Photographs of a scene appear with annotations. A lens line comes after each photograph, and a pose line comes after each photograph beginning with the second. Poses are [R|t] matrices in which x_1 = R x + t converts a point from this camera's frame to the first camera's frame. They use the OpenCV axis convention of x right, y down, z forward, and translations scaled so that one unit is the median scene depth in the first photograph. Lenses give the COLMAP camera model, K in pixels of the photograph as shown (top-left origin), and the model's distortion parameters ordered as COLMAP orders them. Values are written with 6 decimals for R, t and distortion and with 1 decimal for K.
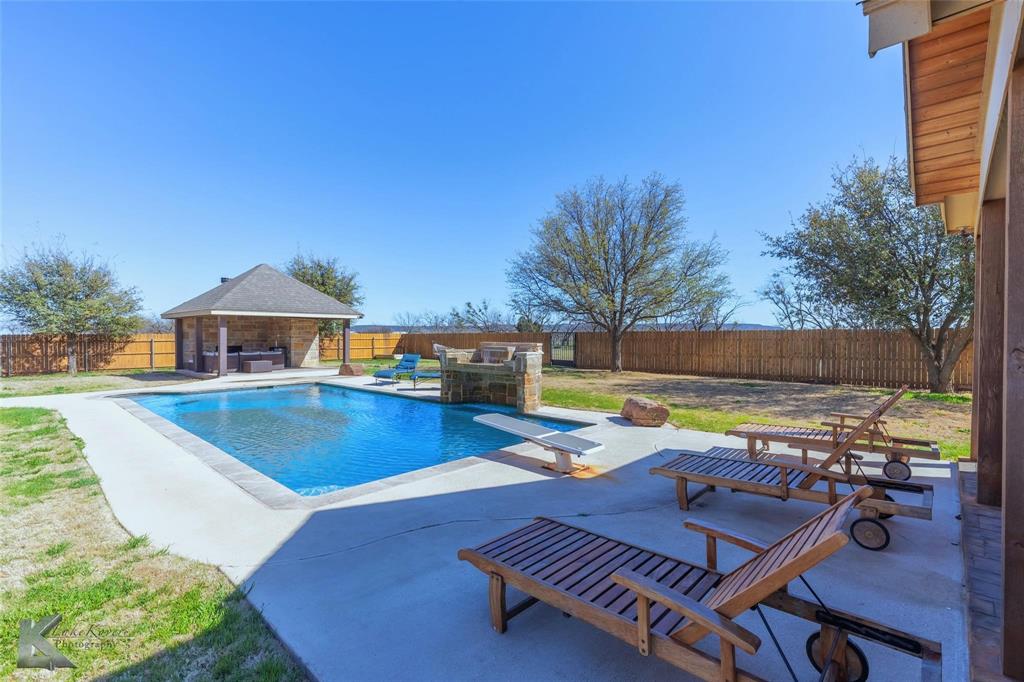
lens RADIAL K [[465.4, 0, 515.5], [0, 465.4, 337.6], [0, 0, 1]] dist [0.019200, 0.000492]
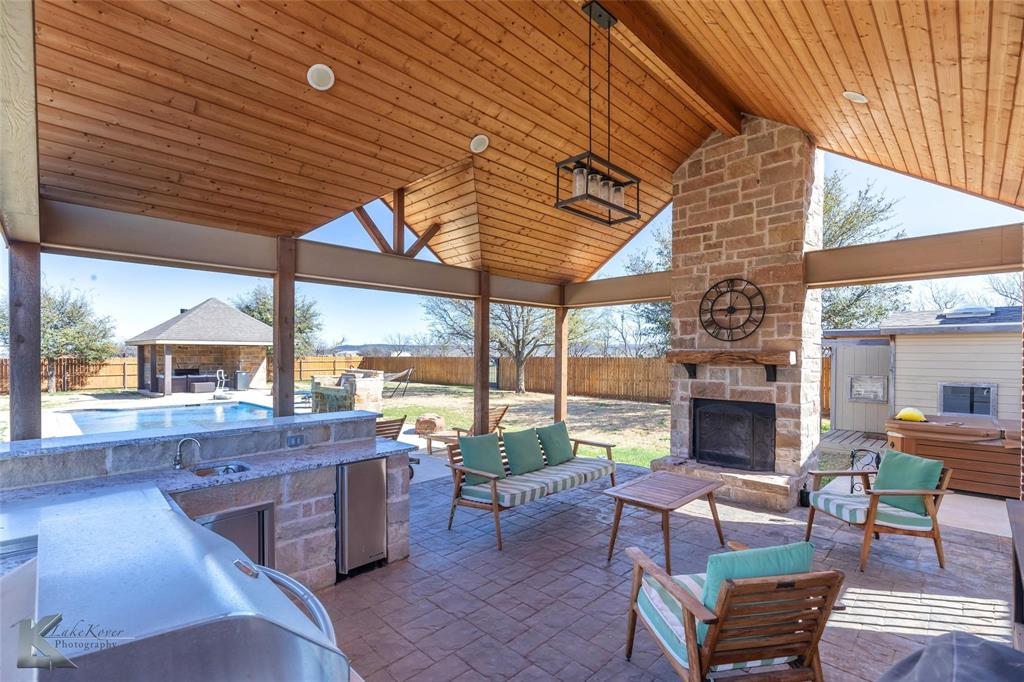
lens RADIAL K [[465.4, 0, 502.4], [0, 465.4, 354.6], [0, 0, 1]] dist [0.019200, 0.000492]
pose [[0.999690, 0.002452, -0.024795, 0.198567], [-0.002609, 0.999977, -0.006278, -0.012573], [0.024779, 0.006341, 0.999673, -0.131829]]
